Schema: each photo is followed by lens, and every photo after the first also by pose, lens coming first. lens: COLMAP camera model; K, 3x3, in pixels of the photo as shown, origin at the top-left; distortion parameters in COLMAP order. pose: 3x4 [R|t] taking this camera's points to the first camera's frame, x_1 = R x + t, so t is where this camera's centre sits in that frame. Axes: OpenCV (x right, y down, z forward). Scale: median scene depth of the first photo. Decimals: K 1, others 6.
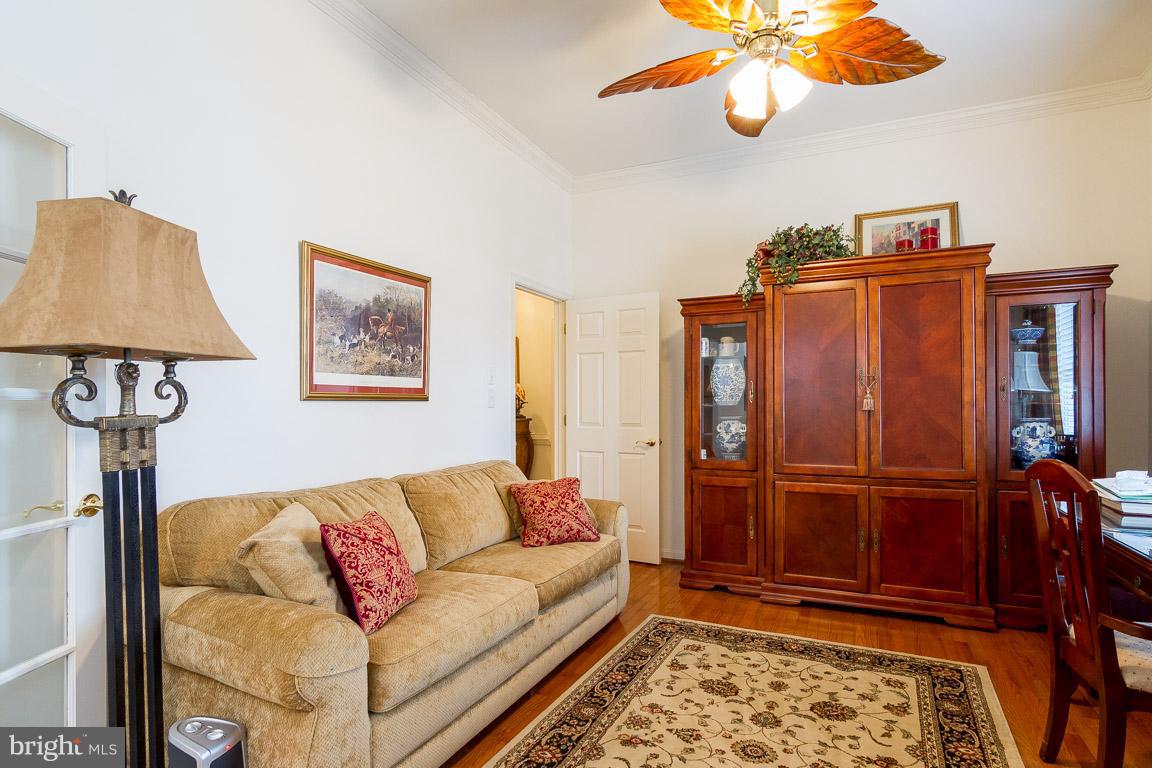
lens RADIAL K [[604.0, 0, 587.3], [0, 604.0, 399.6], [0, 0, 1]] dist [0.001564, 0.000072]
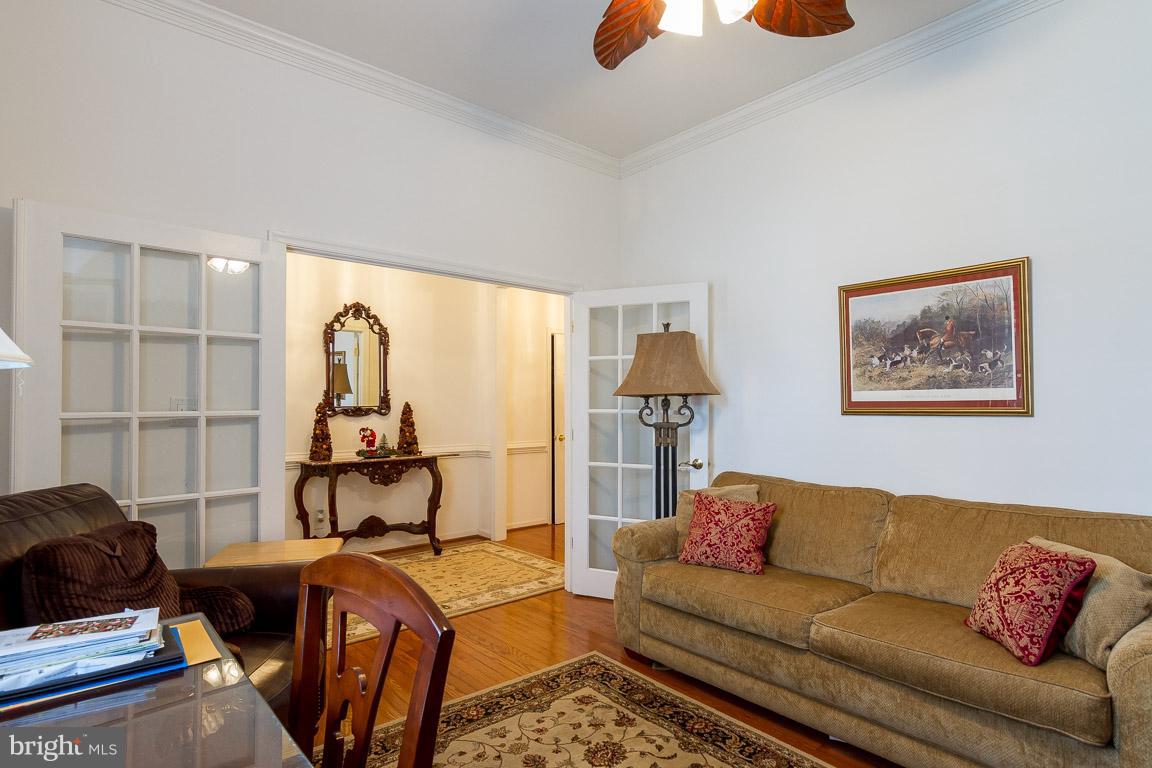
lens RADIAL K [[604.0, 0, 587.3], [0, 604.0, 399.6], [0, 0, 1]] dist [0.001564, 0.000072]
pose [[-0.404328, -0.008427, -0.914575, 0.863134], [0.011968, 0.999823, -0.014503, -0.017698], [0.914536, -0.016810, -0.404156, 1.006386]]
